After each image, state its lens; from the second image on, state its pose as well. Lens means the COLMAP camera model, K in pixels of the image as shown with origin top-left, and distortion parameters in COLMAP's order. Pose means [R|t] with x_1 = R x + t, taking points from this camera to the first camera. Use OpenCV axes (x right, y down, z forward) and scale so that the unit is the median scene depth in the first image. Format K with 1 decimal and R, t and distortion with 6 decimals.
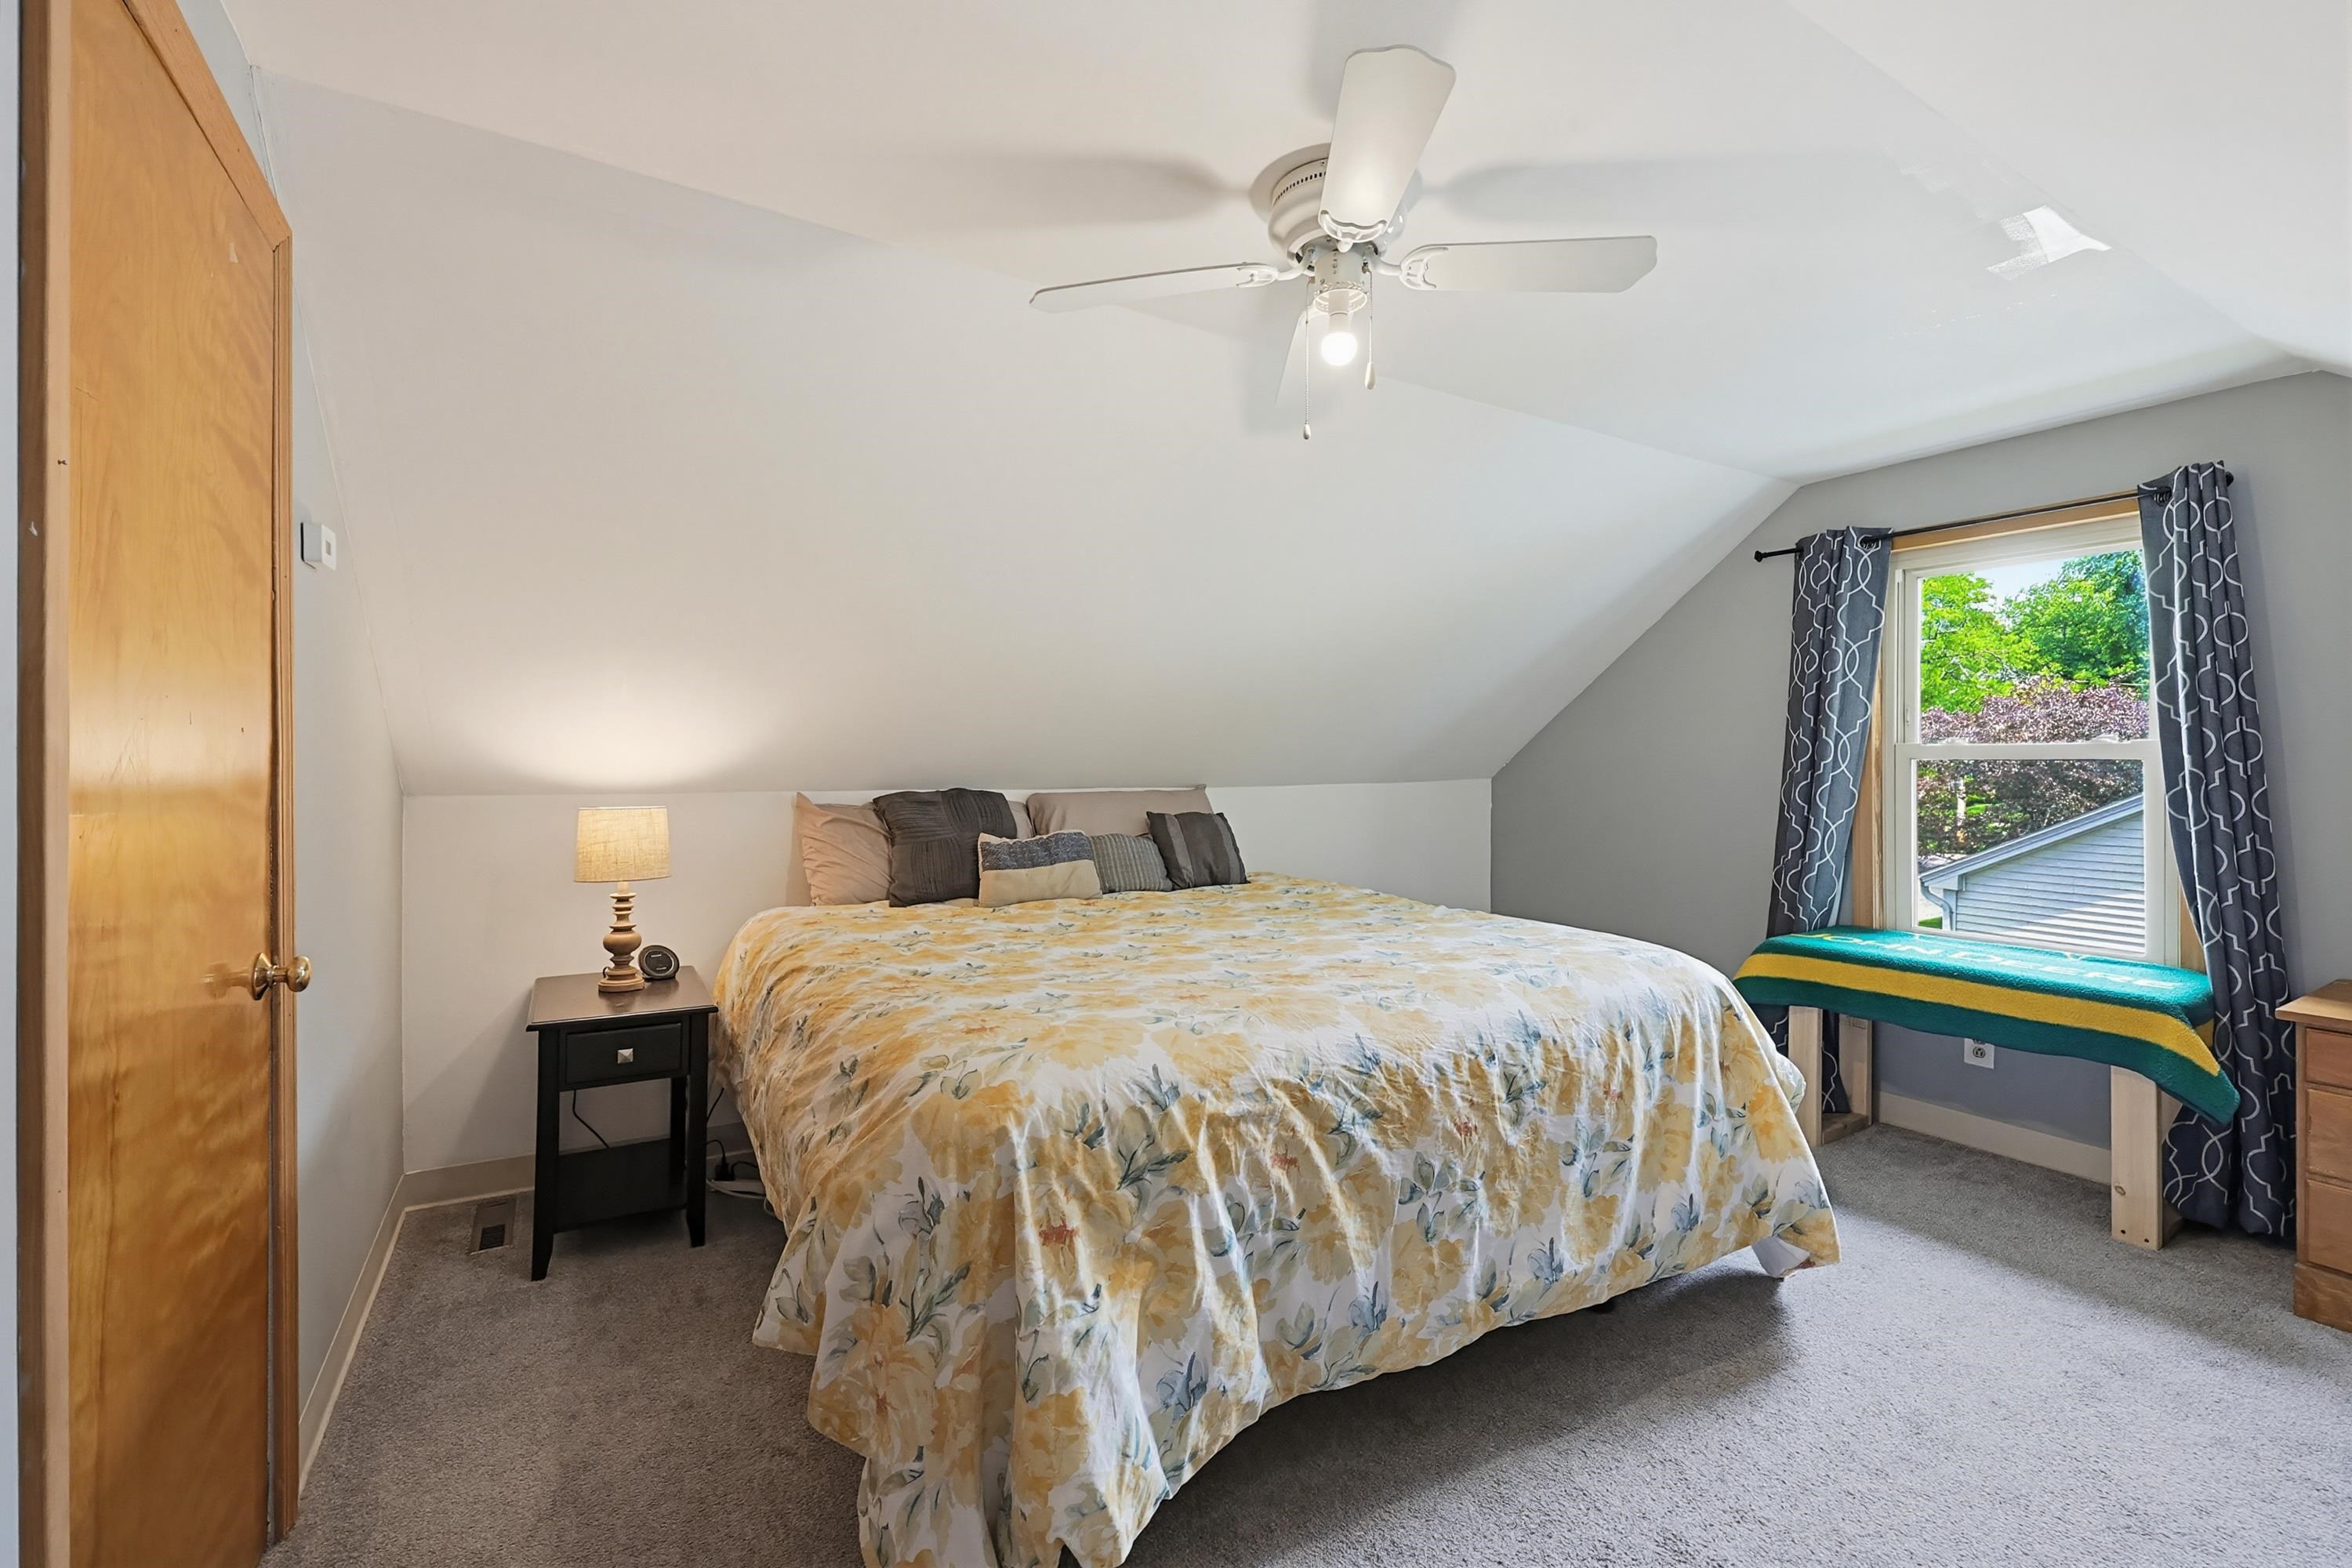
lens RADIAL K [[1006.3, 0, 1172.1], [0, 1006.3, 768.5], [0, 0, 1]] dist [-0.002023, -0.000017]
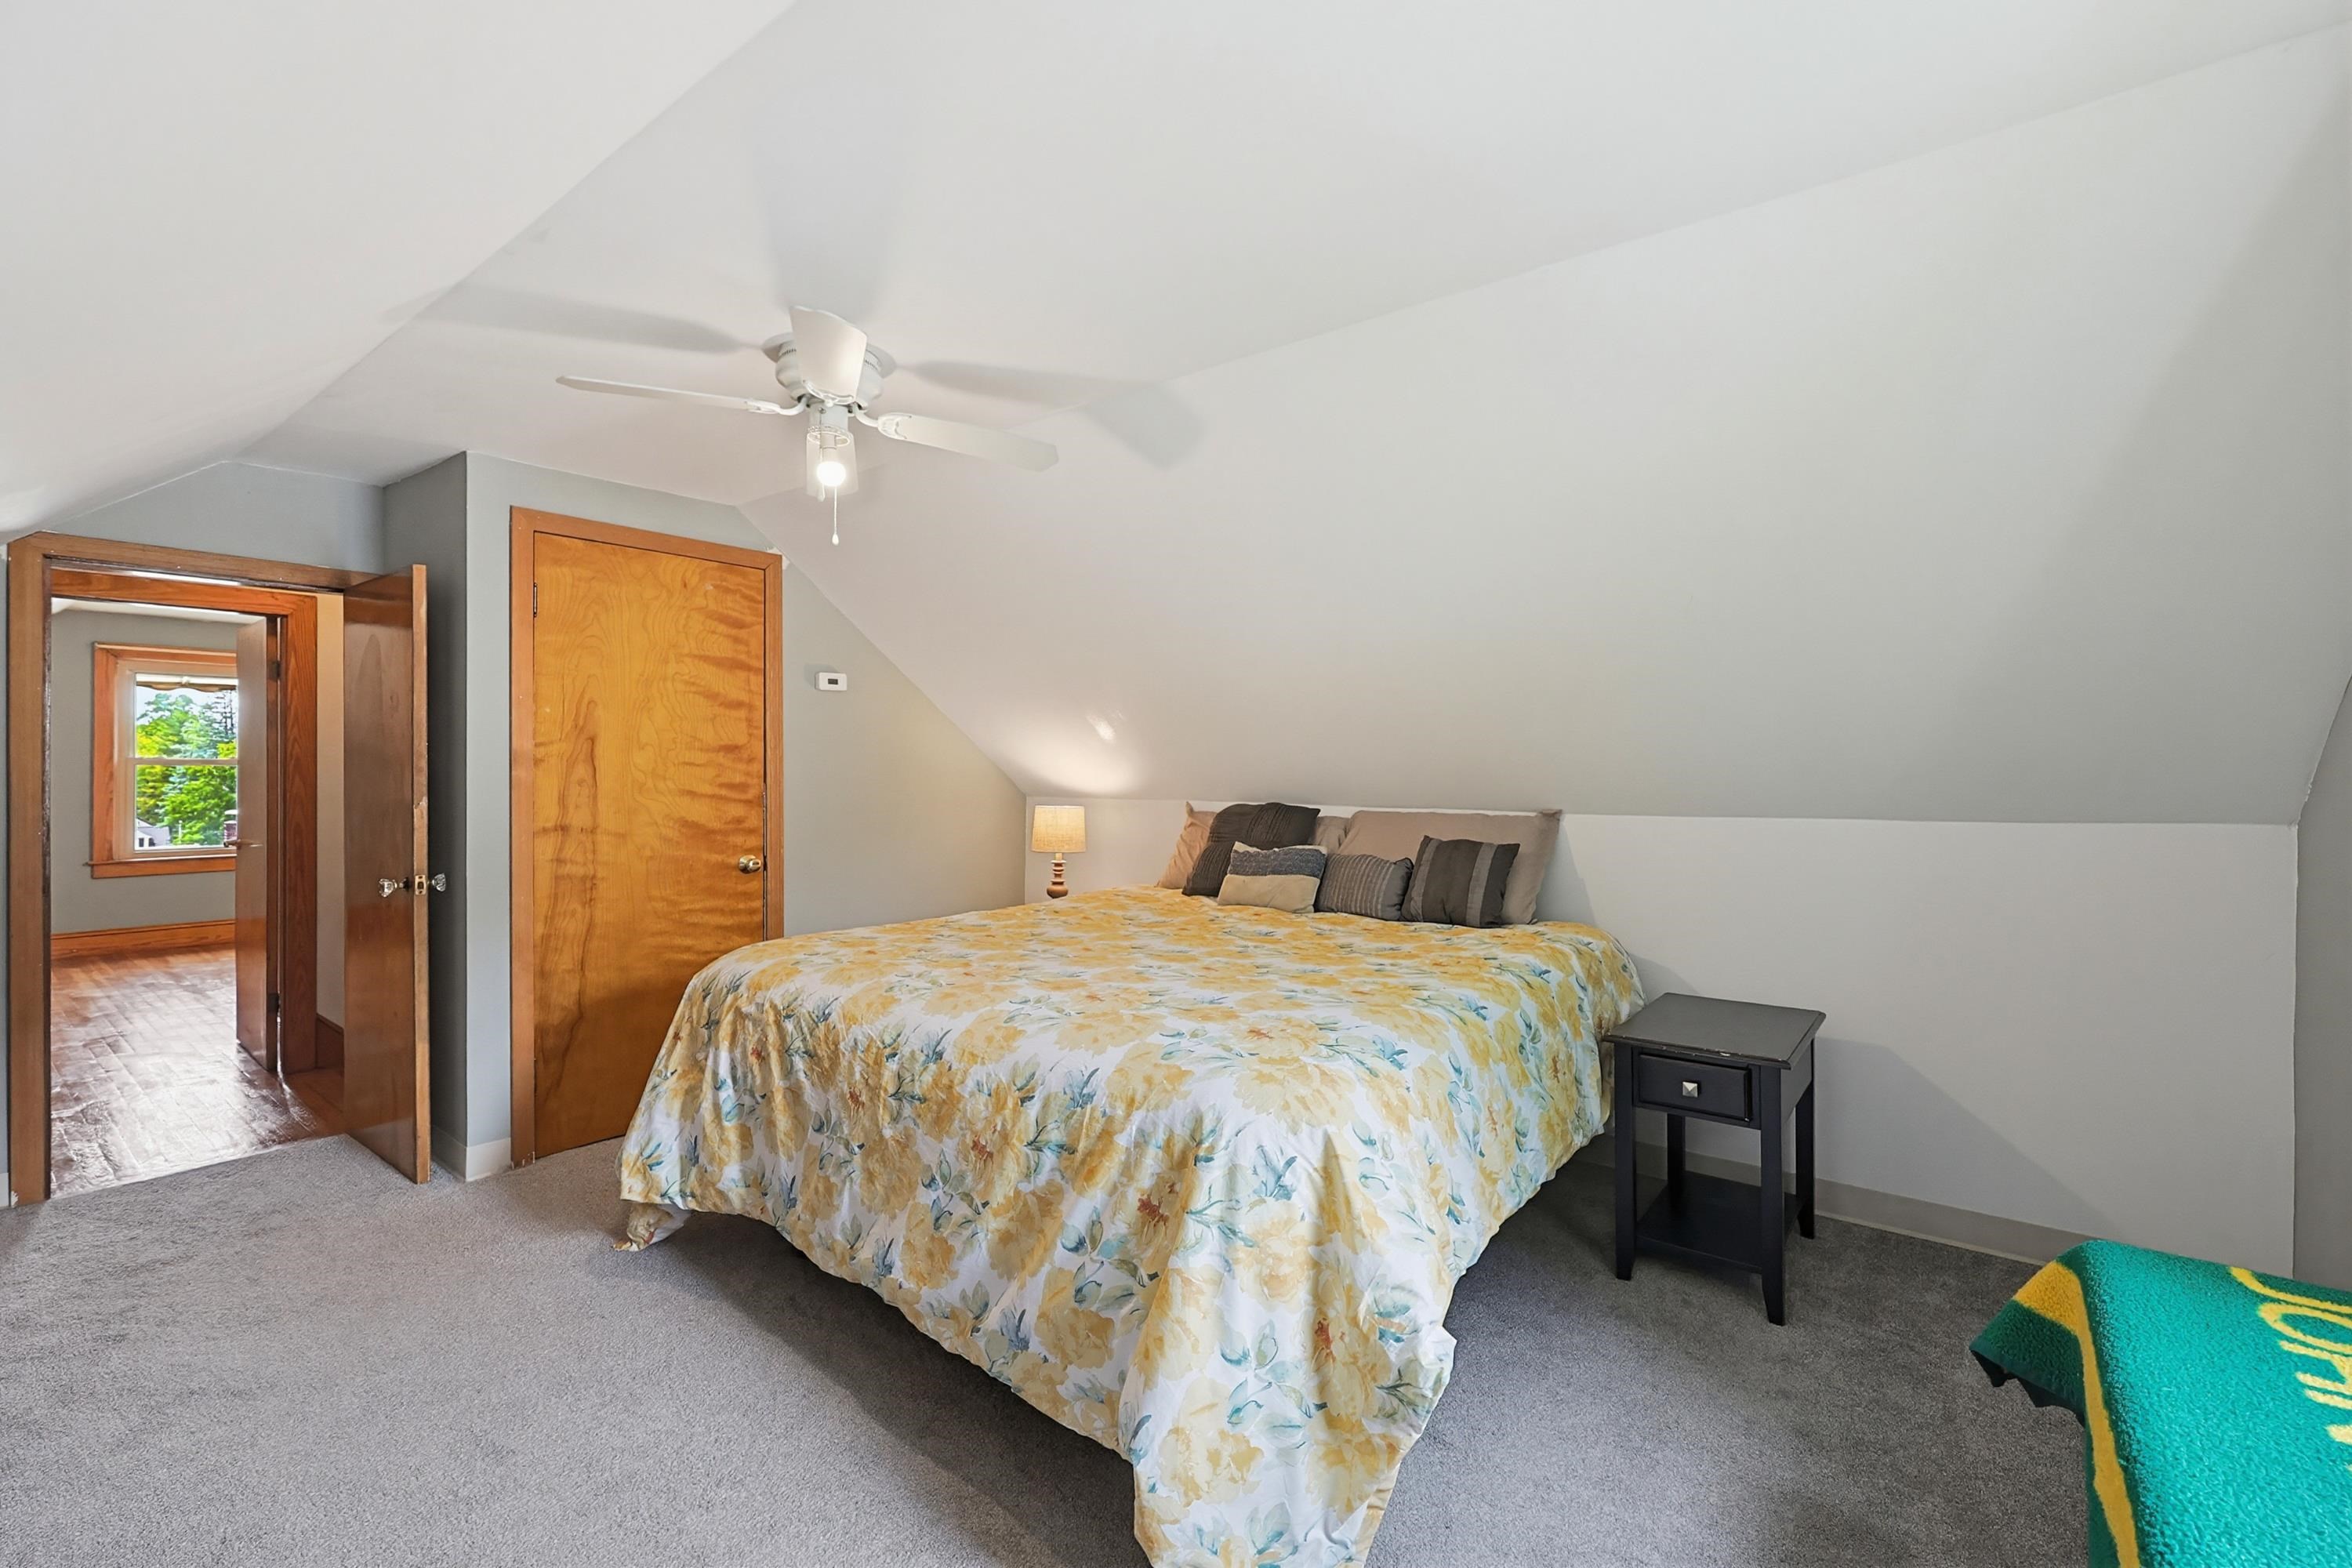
lens RADIAL K [[1006.3, 0, 1173.7], [0, 1006.3, 772.4], [0, 0, 1]] dist [-0.002023, -0.000017]
pose [[0.357748, 0.004438, -0.933808, 1.472298], [-0.007263, 0.999972, 0.001970, -0.028541], [0.933790, 0.006077, 0.357770, 0.894001]]
